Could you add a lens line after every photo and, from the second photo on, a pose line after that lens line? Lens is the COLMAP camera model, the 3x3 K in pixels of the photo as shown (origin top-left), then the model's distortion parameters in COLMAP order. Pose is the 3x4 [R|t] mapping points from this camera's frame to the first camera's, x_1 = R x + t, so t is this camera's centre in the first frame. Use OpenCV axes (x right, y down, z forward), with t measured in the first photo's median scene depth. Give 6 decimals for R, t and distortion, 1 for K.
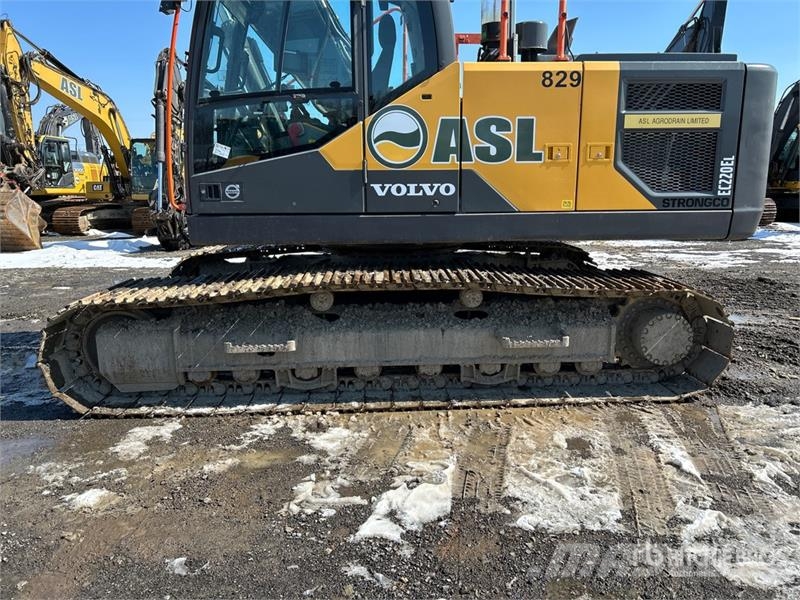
lens RADIAL K [[605.7, 0, 398.0], [0, 605.7, 298.3], [0, 0, 1]] dist [0.059674, -0.066538]
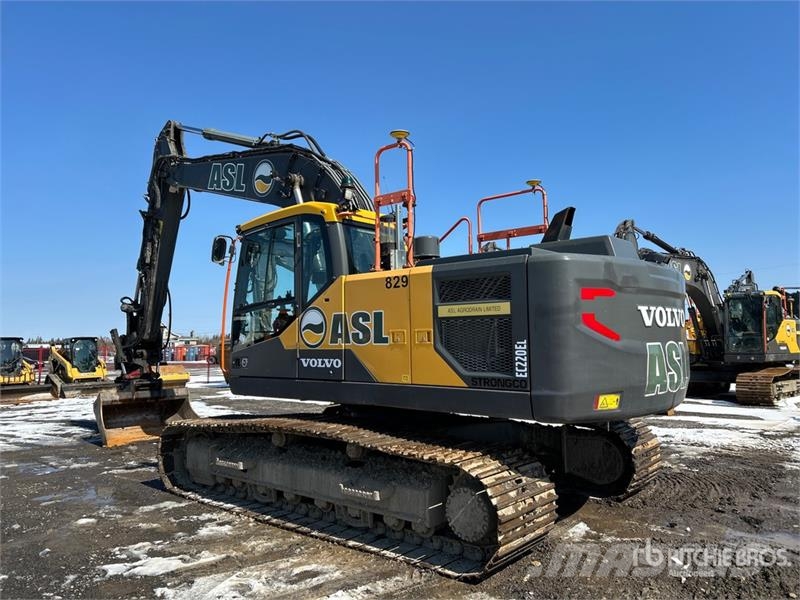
lens RADIAL K [[605.7, 0, 395.8], [0, 605.7, 296.0], [0, 0, 1]] dist [0.059674, -0.066538]
pose [[0.716885, -0.052450, -0.695216, 1.129493], [-0.140668, 0.965777, -0.217915, -0.048630], [0.682853, 0.254014, 0.684973, 0.123637]]
